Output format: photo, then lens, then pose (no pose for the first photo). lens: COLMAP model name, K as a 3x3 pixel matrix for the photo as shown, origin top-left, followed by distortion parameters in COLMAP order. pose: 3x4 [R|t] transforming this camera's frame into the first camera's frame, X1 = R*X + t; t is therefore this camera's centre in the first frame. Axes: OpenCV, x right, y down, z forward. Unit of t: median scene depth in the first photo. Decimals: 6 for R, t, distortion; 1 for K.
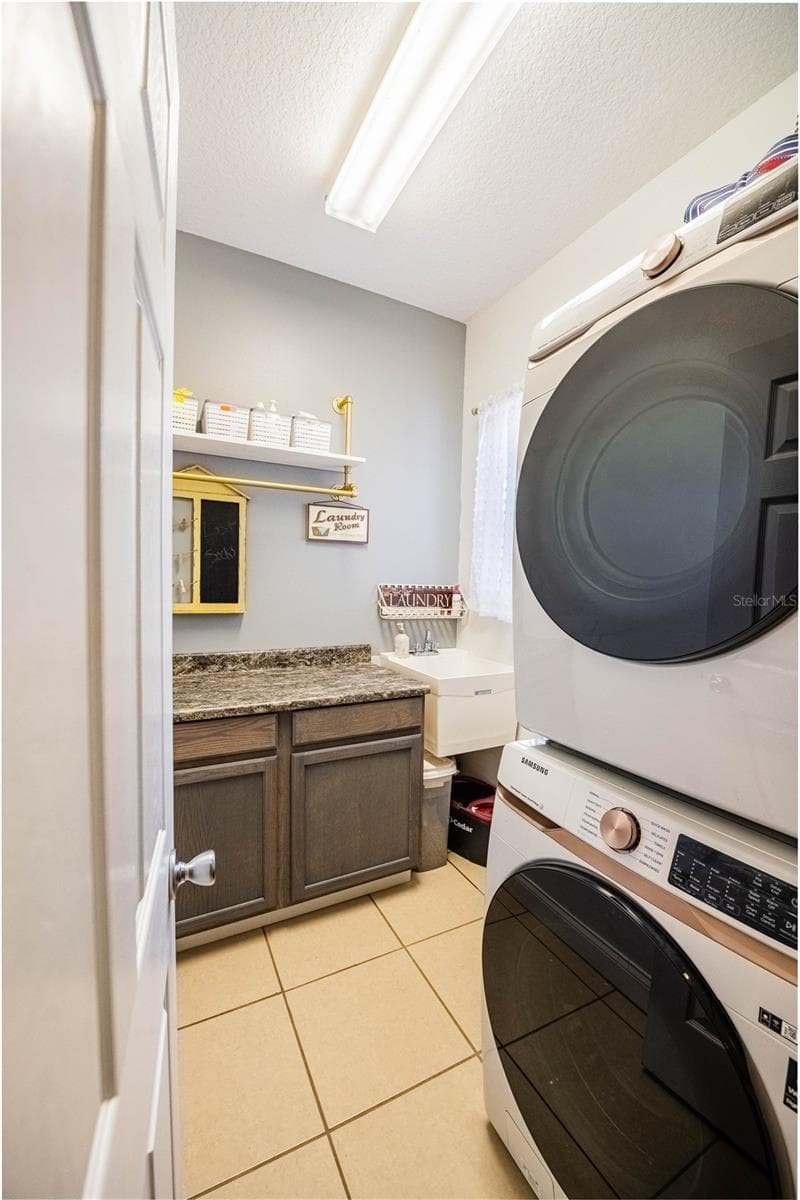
lens RADIAL K [[474.9, 0, 401.3], [0, 474.9, 602.7], [0, 0, 1]] dist [-0.006959, -0.000539]
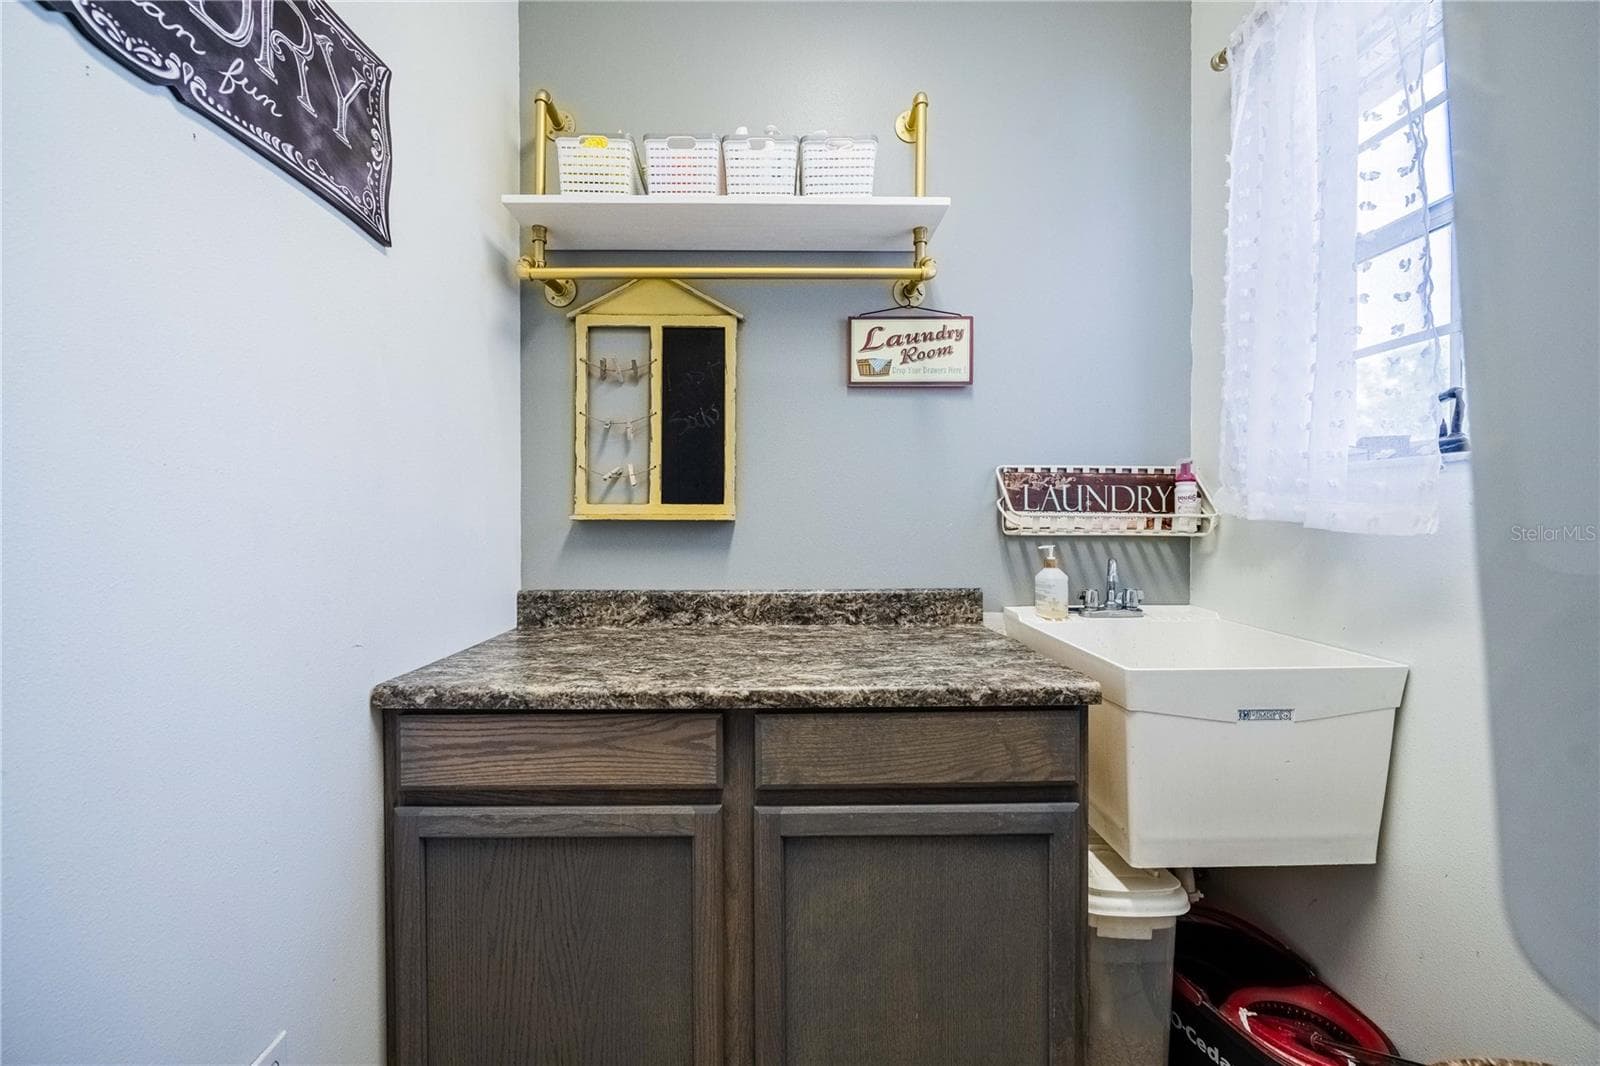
lens RADIAL K [[633.3, 0, 790.2], [0, 633.3, 525.9], [0, 0, 1]] dist [-0.006959, -0.000539]
pose [[0.890393, -0.020344, -0.454738, 0.066252], [-0.001235, 0.998889, -0.047106, 0.062285], [0.455191, 0.042504, 0.889379, 0.371941]]
